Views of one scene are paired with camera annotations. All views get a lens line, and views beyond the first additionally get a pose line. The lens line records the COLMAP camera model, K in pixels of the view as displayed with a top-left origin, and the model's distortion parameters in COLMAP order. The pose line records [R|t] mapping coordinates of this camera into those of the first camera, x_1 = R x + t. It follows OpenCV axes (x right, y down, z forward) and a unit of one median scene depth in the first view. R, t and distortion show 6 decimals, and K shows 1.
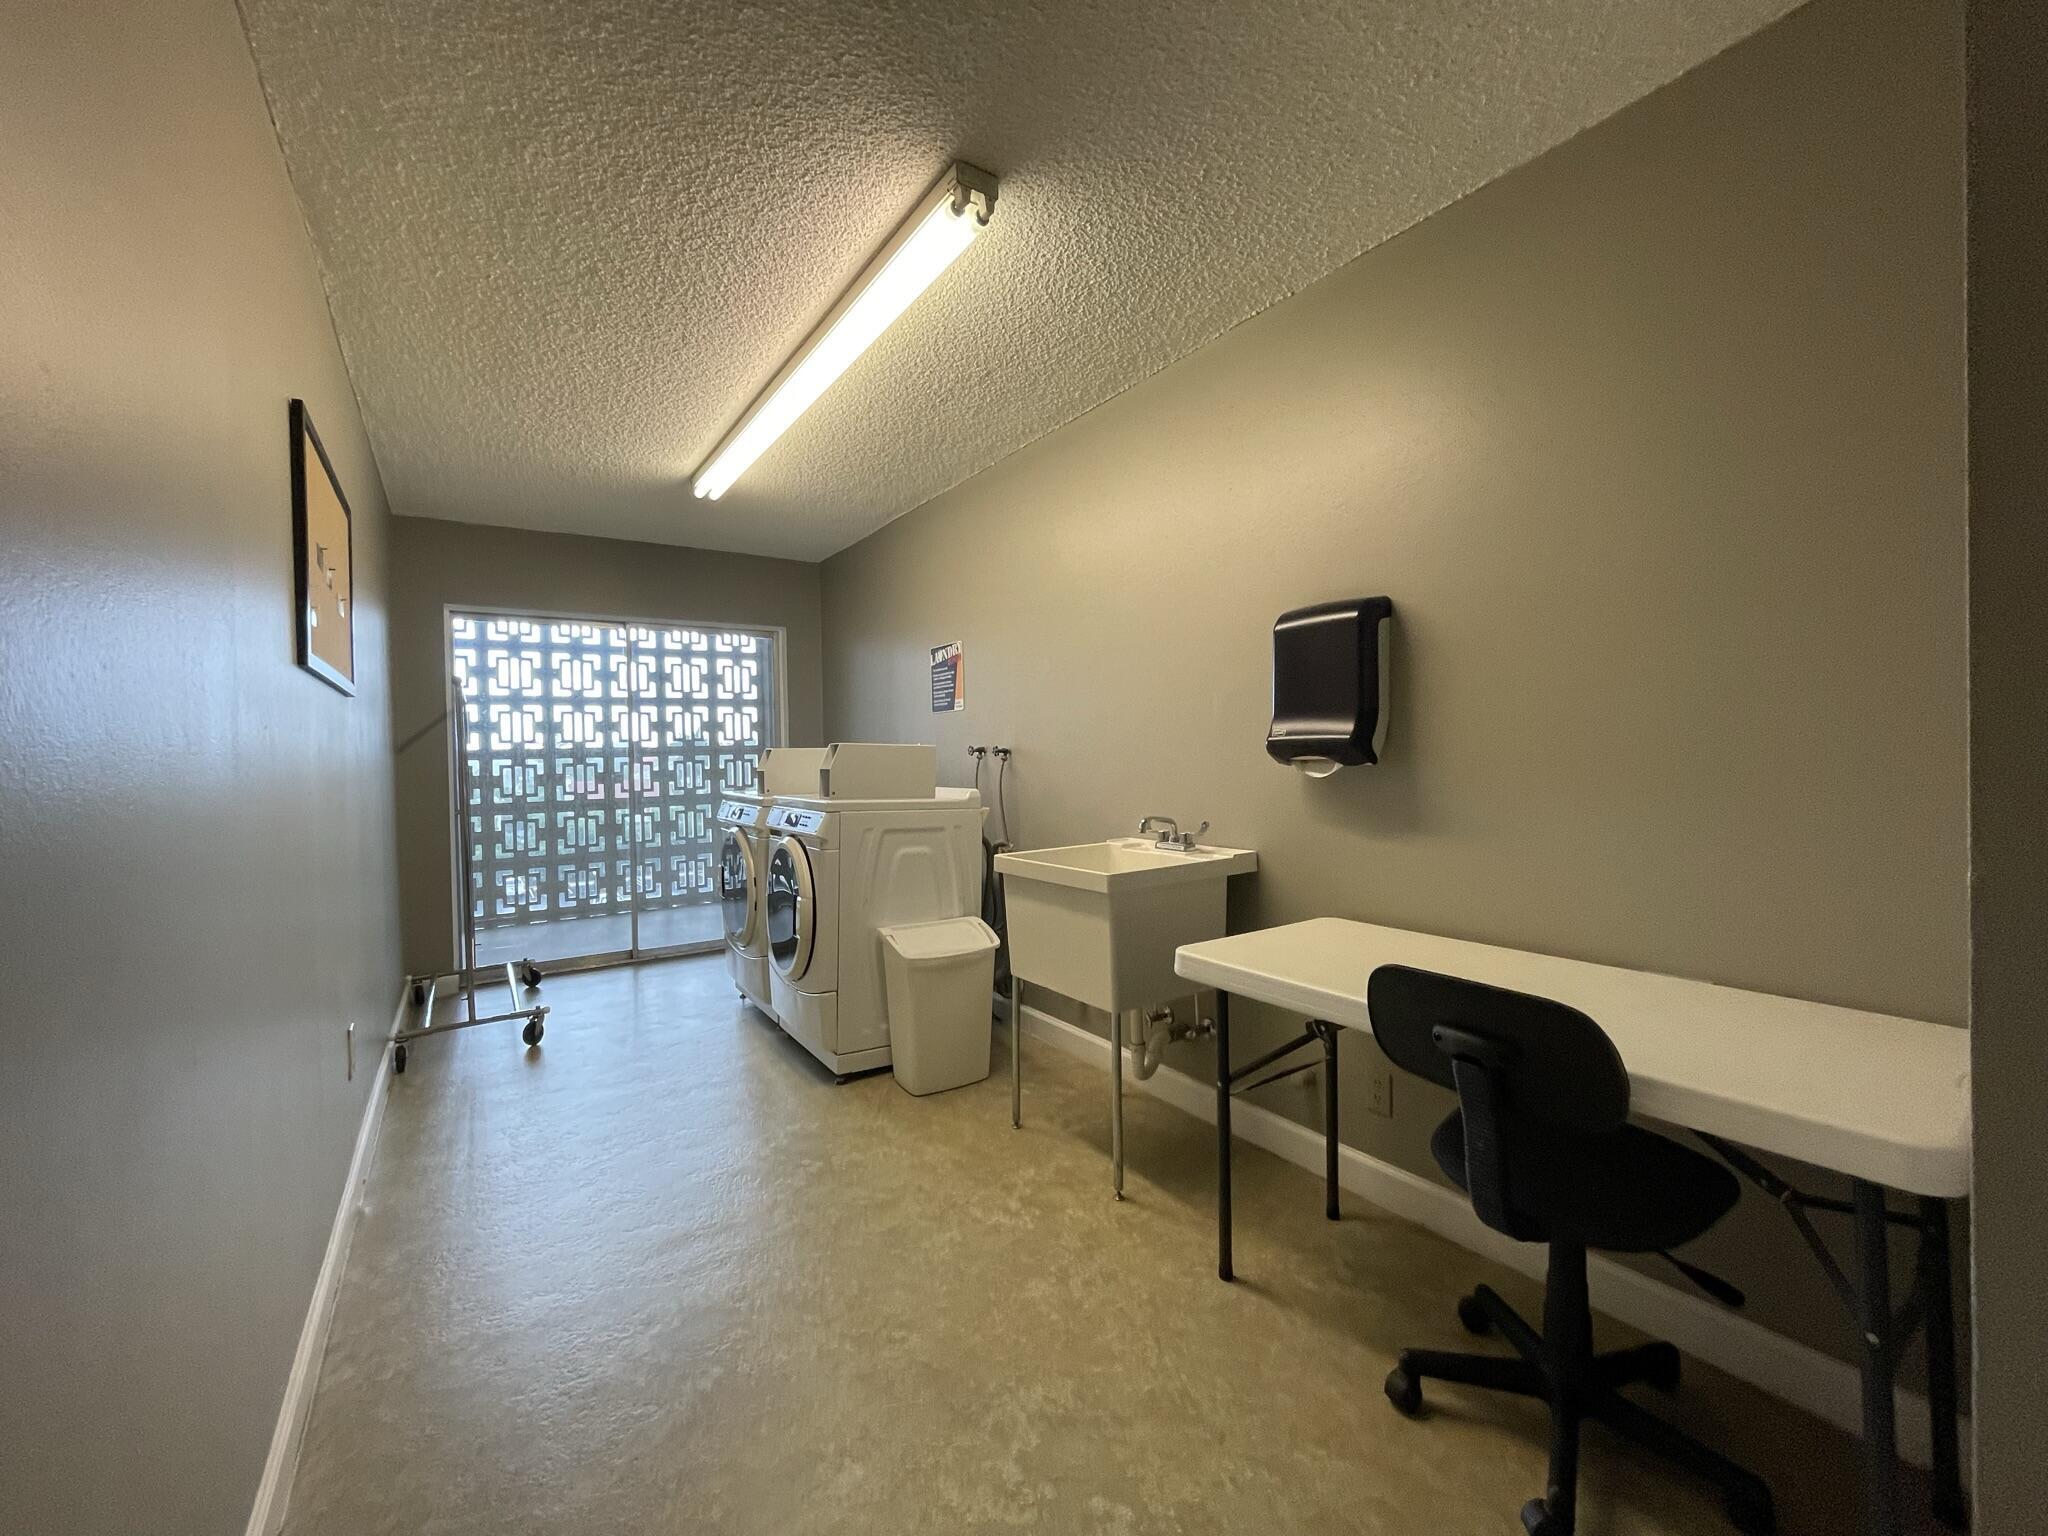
lens RADIAL K [[829.7, 0, 1015.2], [0, 829.7, 769.8], [0, 0, 1]] dist [0.001670, 0.000036]
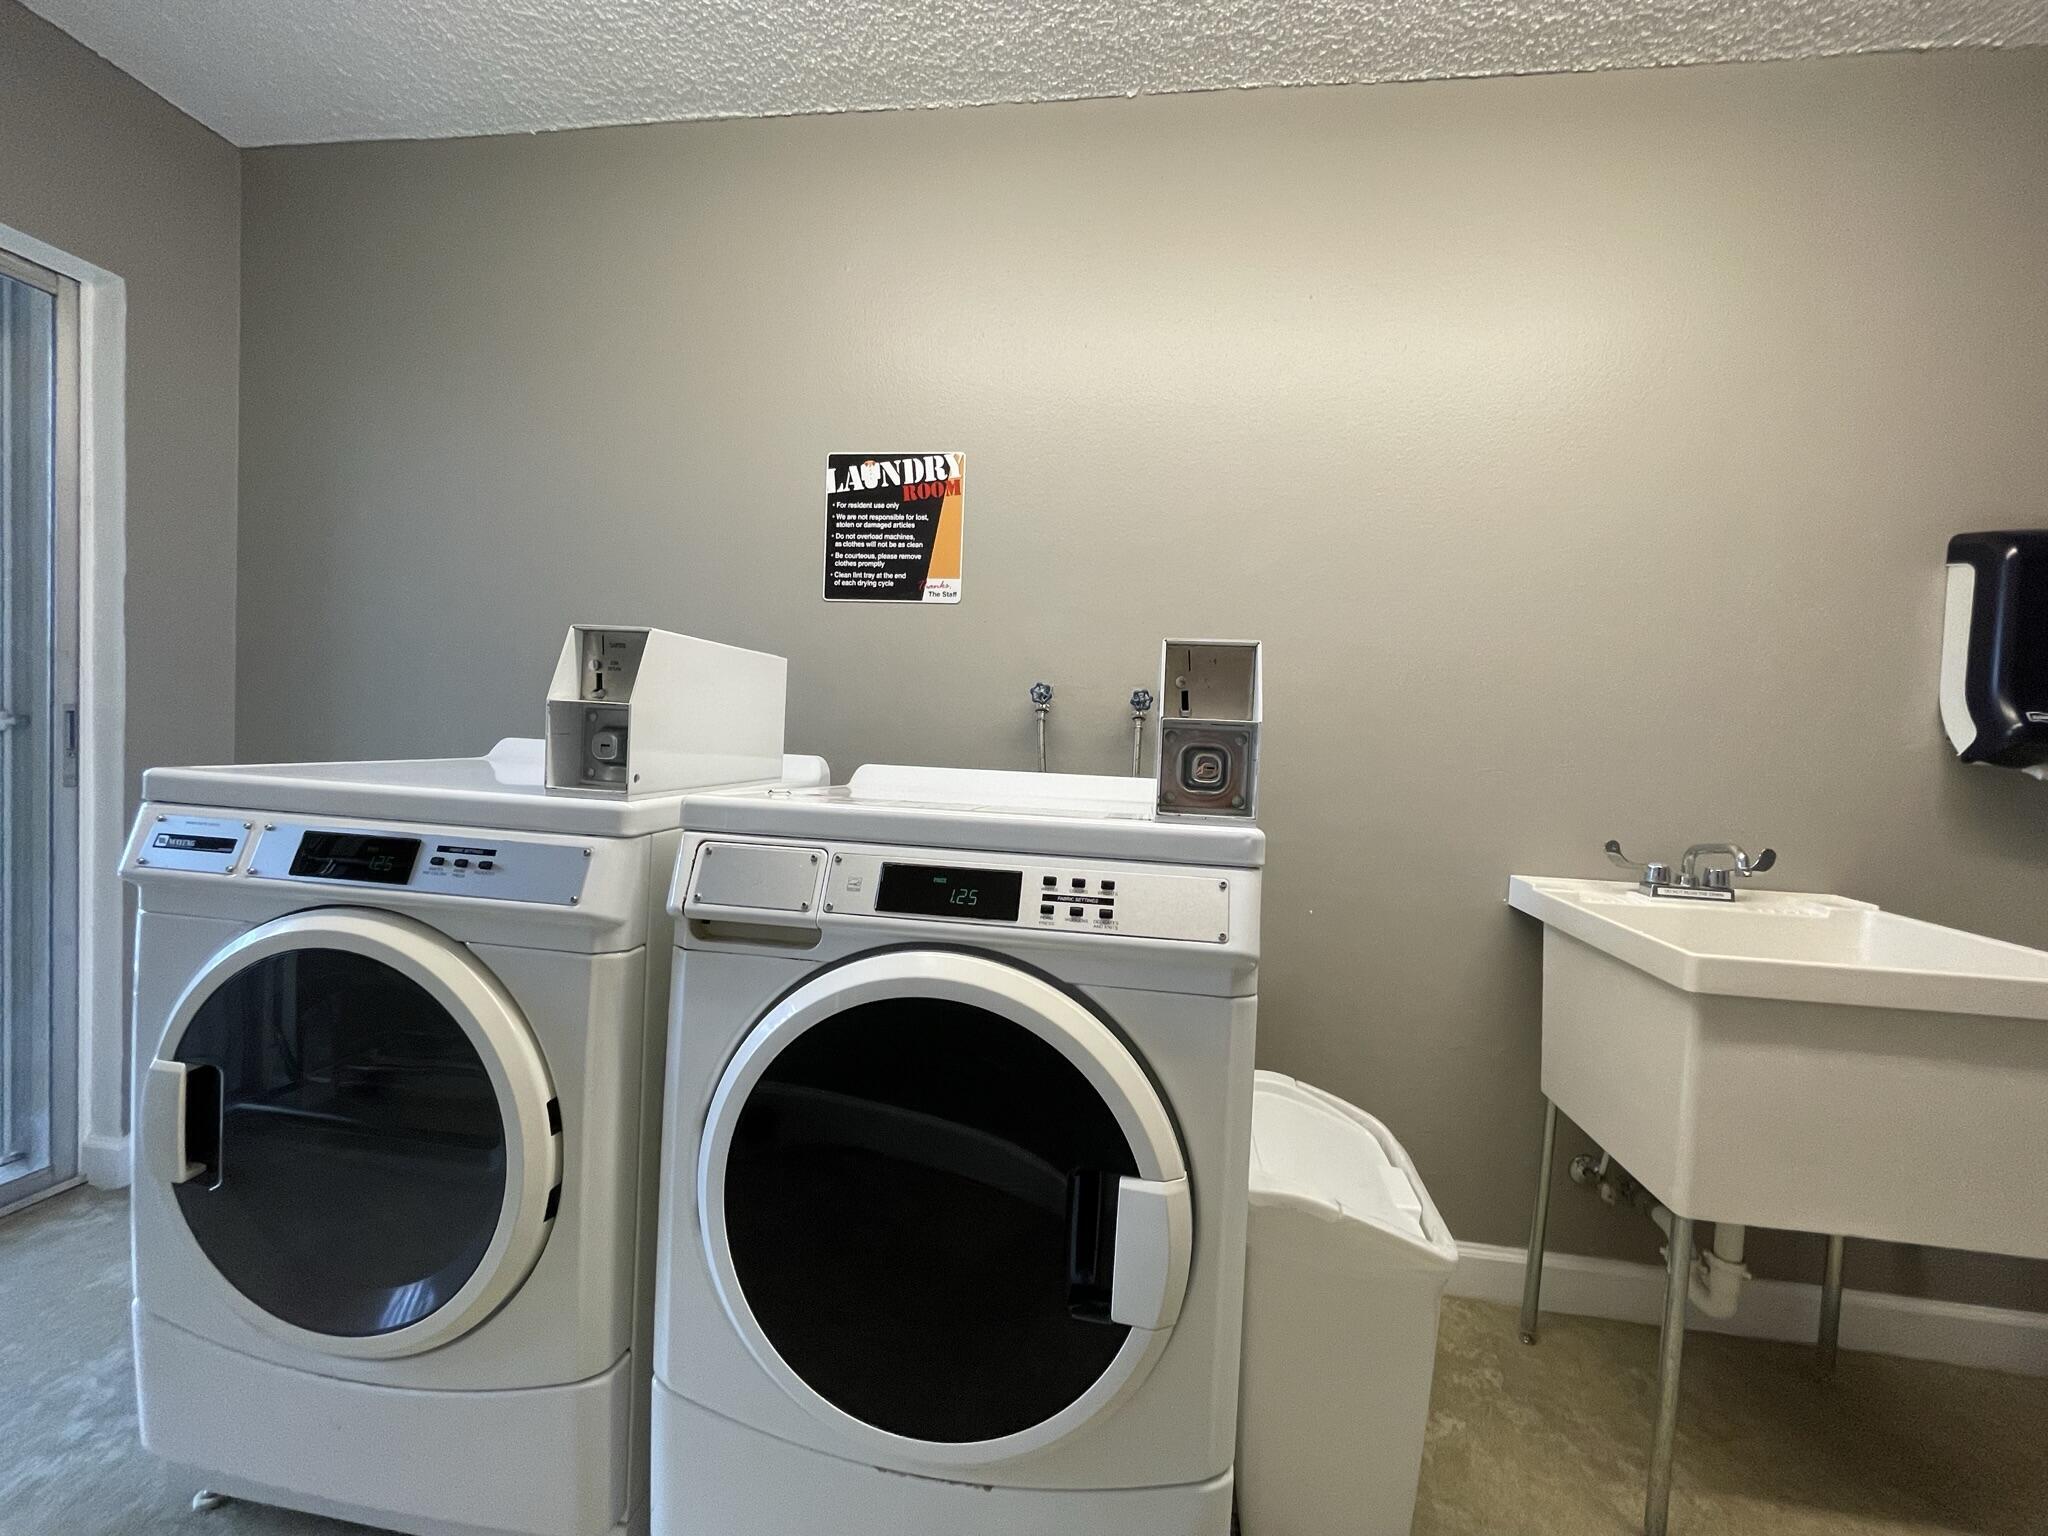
lens RADIAL K [[829.7, 0, 1015.2], [0, 829.7, 769.8], [0, 0, 1]] dist [0.001670, 0.000036]
pose [[0.652979, 0.038862, 0.756378, -0.375677], [-0.042161, 0.998999, -0.014930, 0.024796], [-0.756201, -0.022141, 0.653964, 0.654320]]
